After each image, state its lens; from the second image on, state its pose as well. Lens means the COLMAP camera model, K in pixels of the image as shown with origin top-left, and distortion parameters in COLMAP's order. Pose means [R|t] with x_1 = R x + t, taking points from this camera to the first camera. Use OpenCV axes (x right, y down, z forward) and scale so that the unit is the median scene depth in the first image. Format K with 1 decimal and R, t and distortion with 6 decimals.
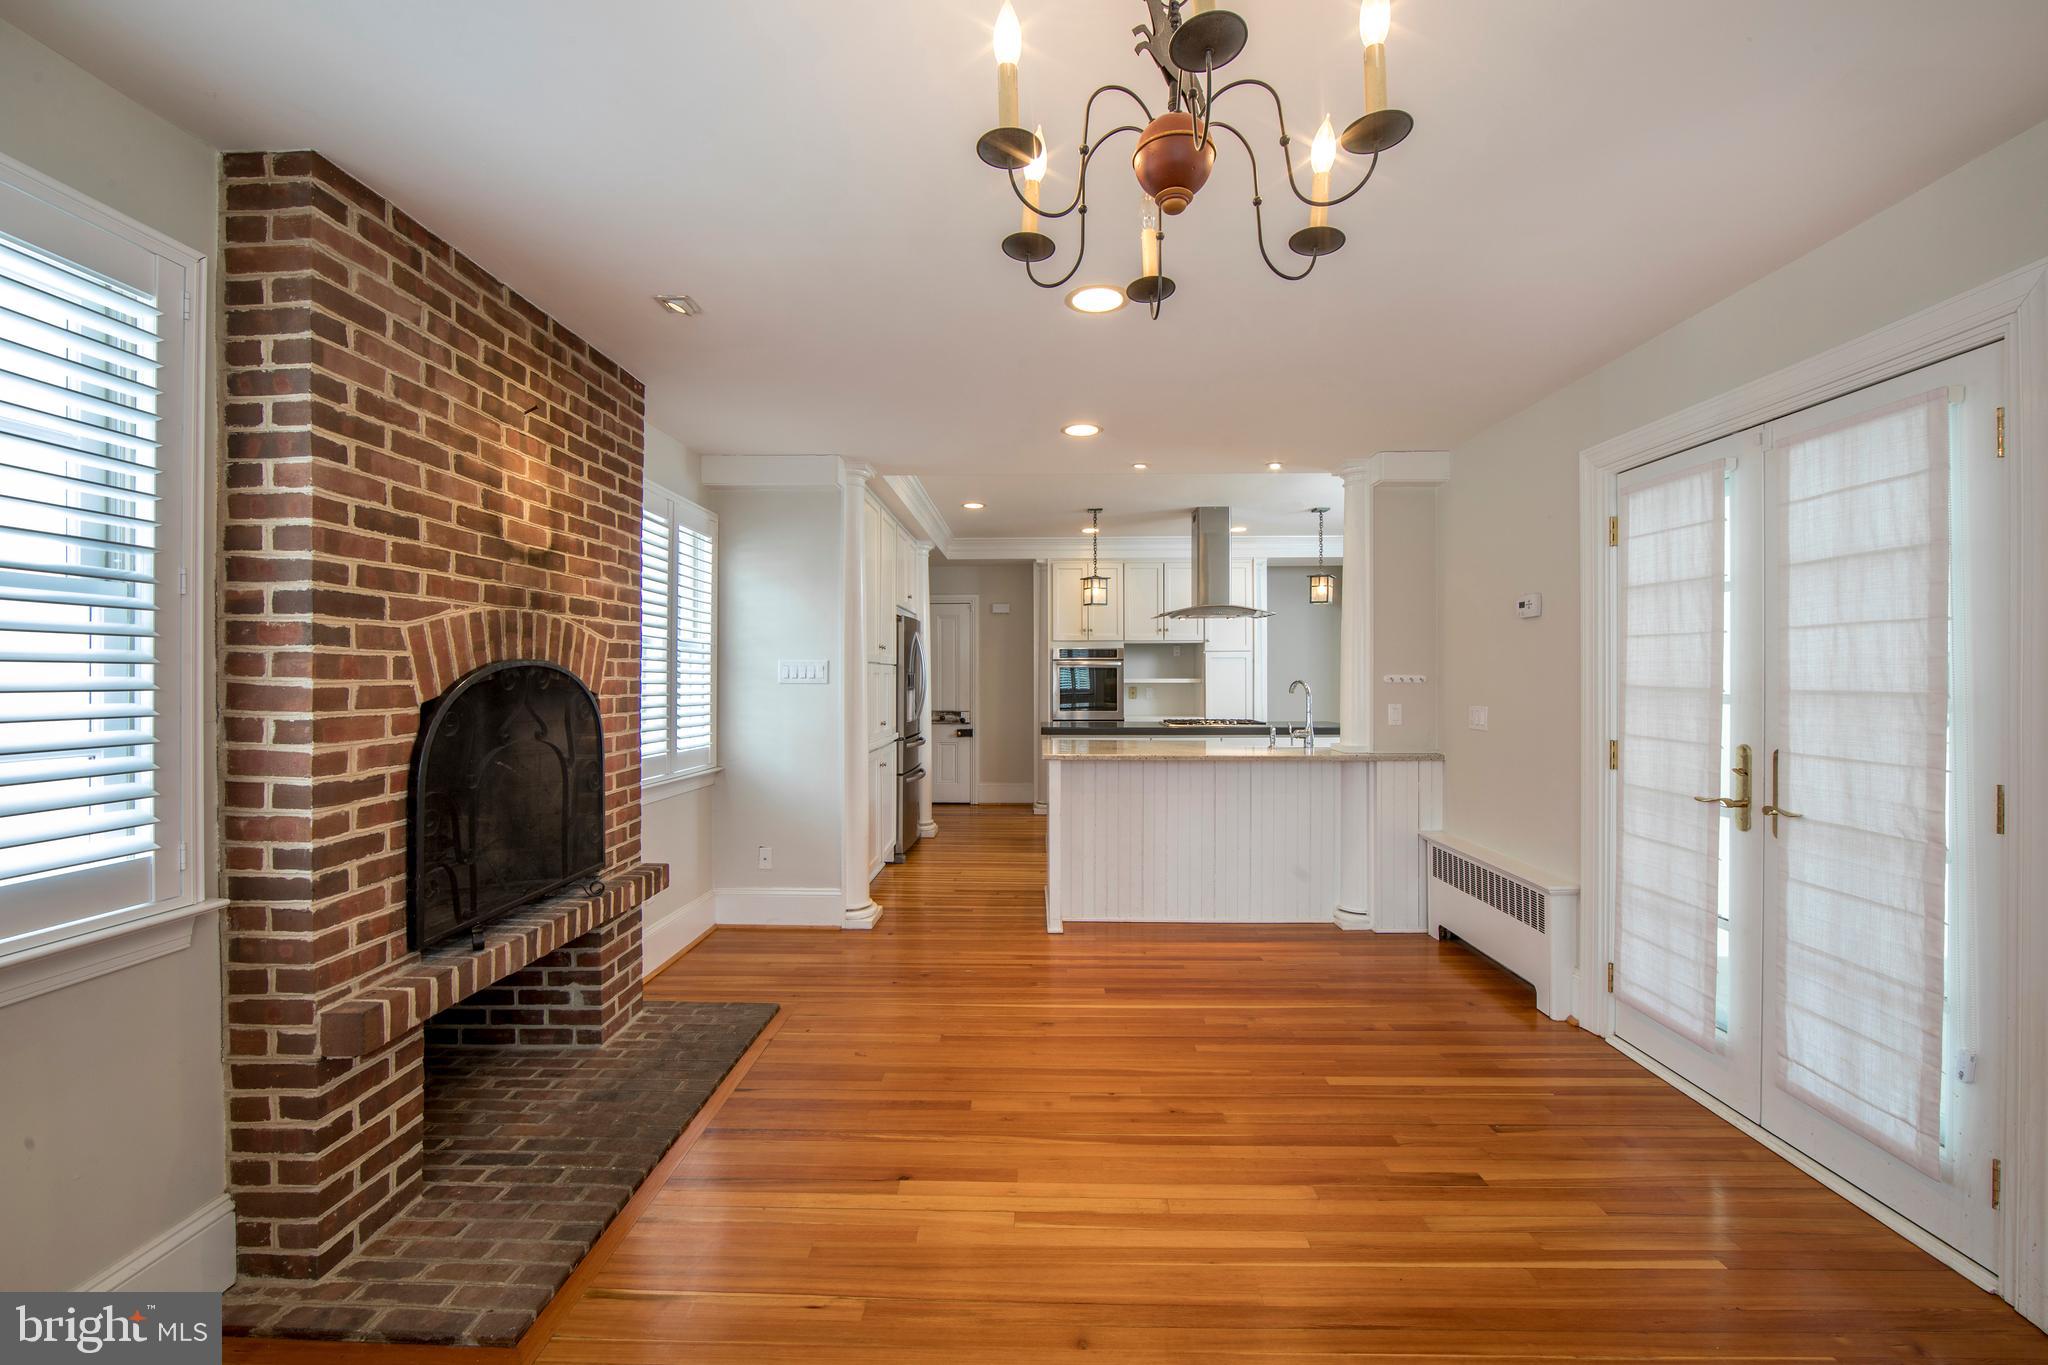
lens RADIAL K [[808.6, 0, 1029.9], [0, 808.6, 681.7], [0, 0, 1]] dist [-0.003372, -0.000186]
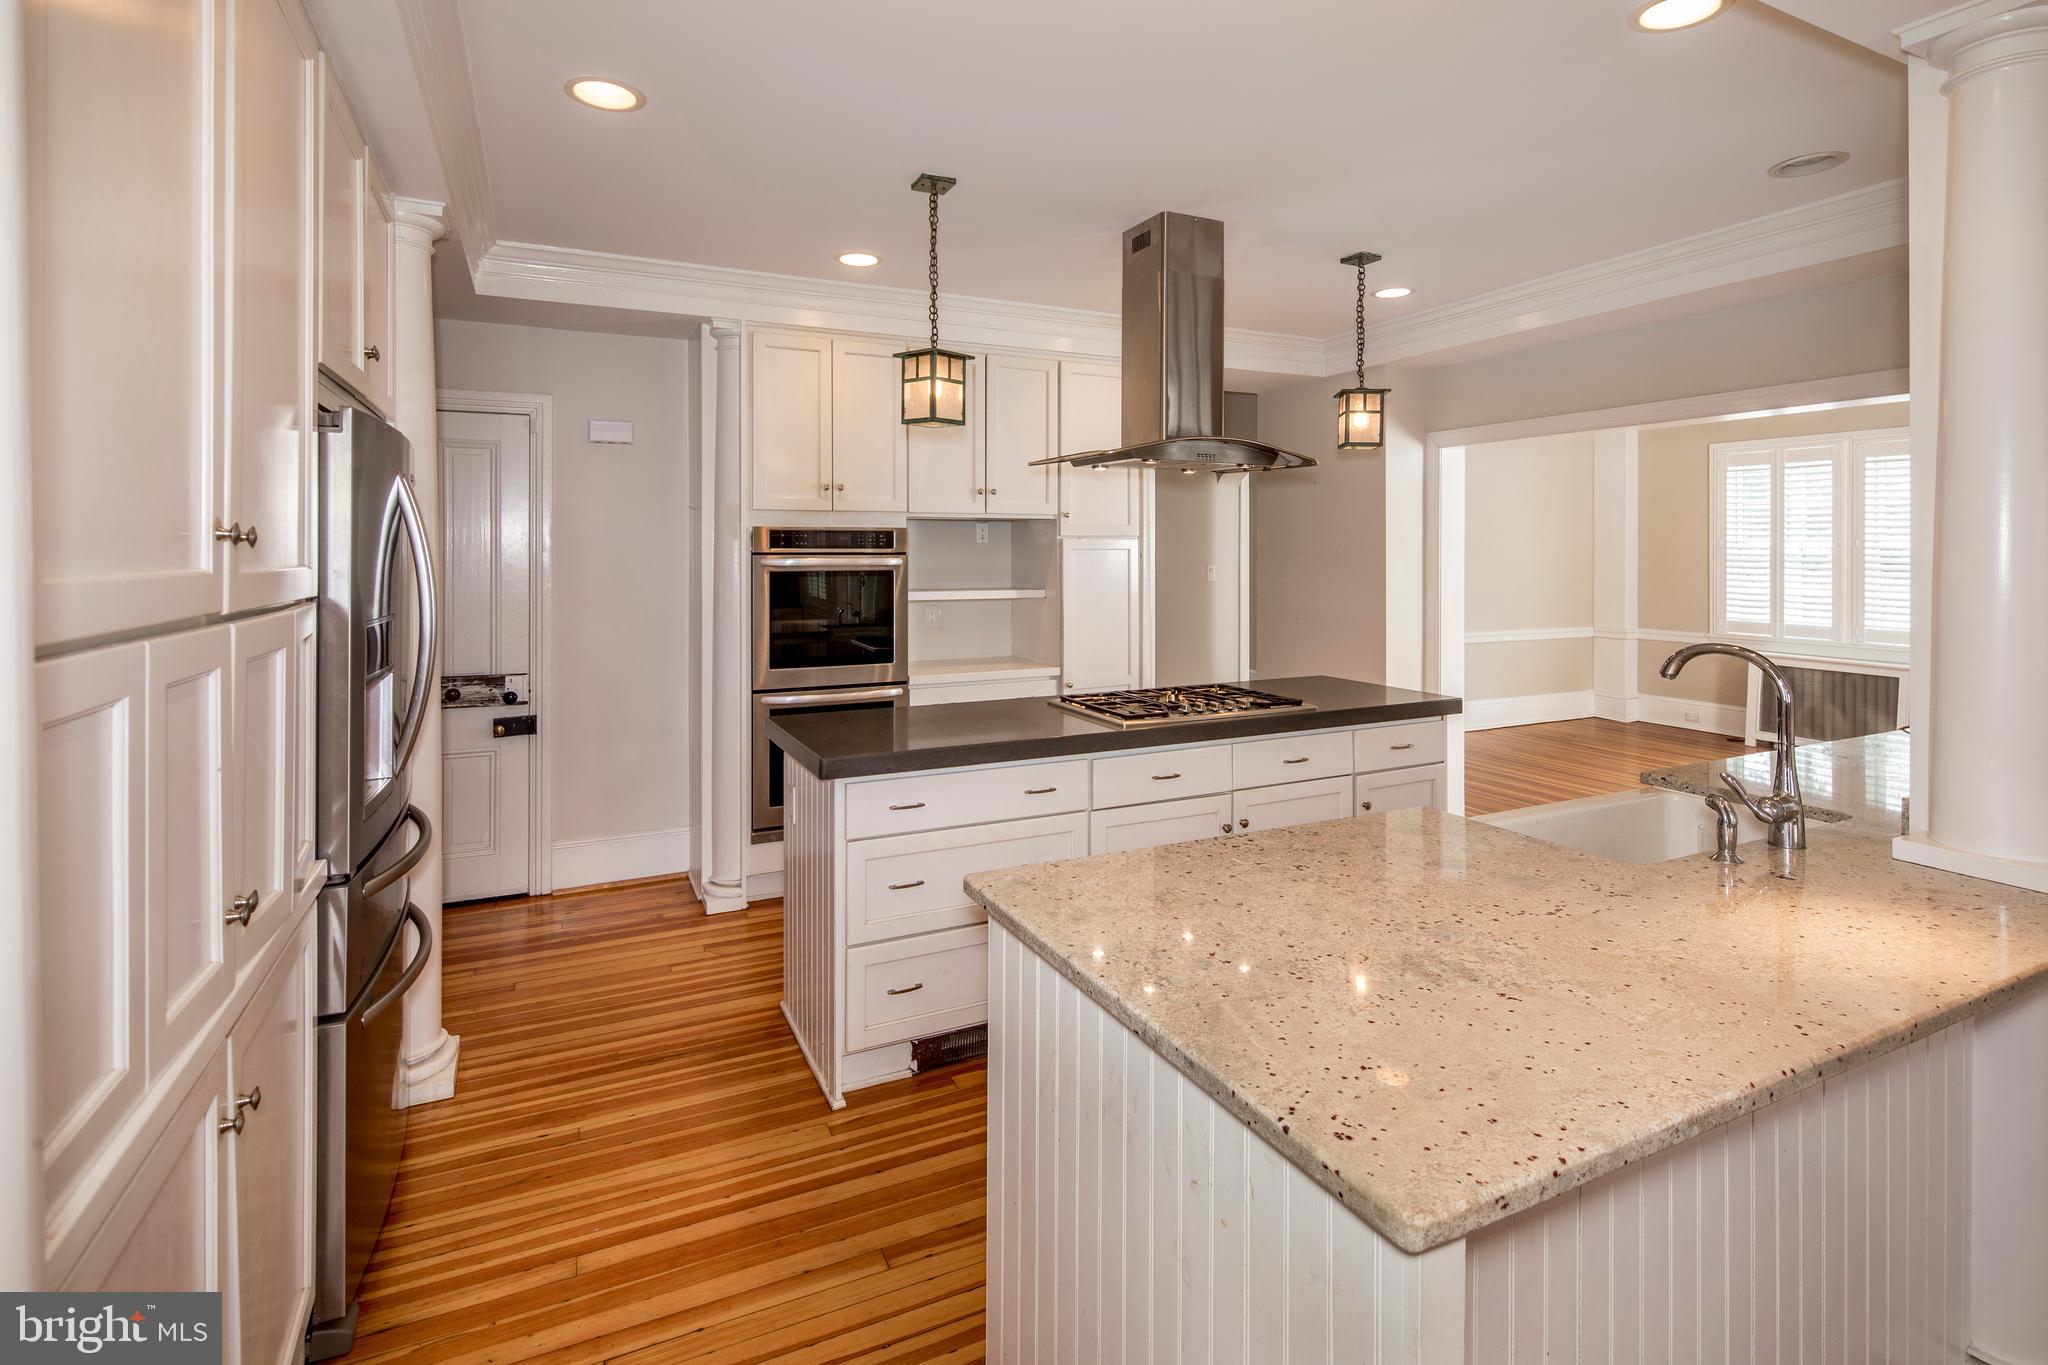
lens RADIAL K [[1010.8, 0, 1043.6], [0, 1010.8, 558.8], [0, 0, 1]] dist [0.019472, -0.001791]
pose [[0.895897, -0.001309, 0.444260, -0.074242], [0.002350, 0.999996, -0.001791, -0.022743], [-0.444256, 0.002648, 0.895896, 0.439940]]
